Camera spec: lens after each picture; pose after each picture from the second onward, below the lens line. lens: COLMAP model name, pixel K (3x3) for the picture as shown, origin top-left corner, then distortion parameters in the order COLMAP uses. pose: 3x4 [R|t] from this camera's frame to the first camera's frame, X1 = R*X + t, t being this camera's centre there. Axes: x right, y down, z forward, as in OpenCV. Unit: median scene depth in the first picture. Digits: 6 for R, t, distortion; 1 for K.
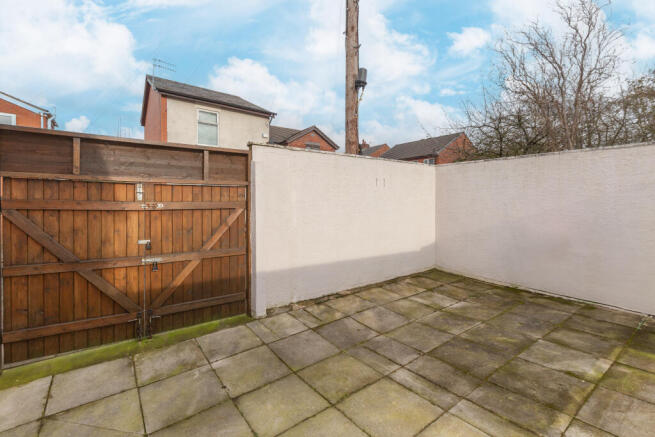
lens RADIAL K [[305.9, 0, 331.6], [0, 305.9, 206.3], [0, 0, 1]] dist [-0.001949, -0.000721]
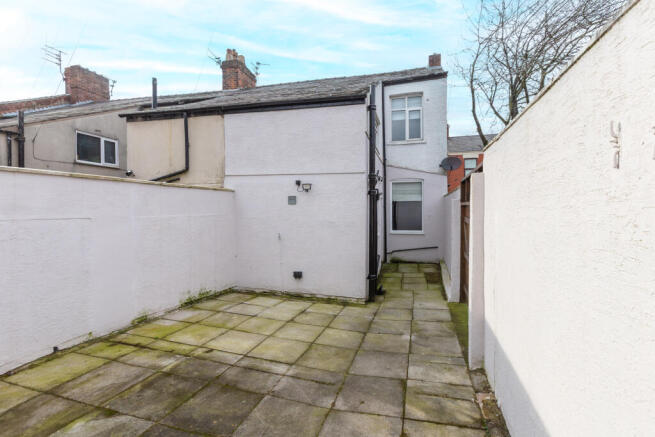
lens RADIAL K [[305.9, 0, 331.6], [0, 305.9, 206.3], [0, 0, 1]] dist [-0.001949, -0.000721]
pose [[-0.812242, -0.006703, -0.583282, 0.722274], [-0.010356, 0.999942, 0.002930, -0.072856], [0.583229, 0.008420, -0.812264, 1.953193]]
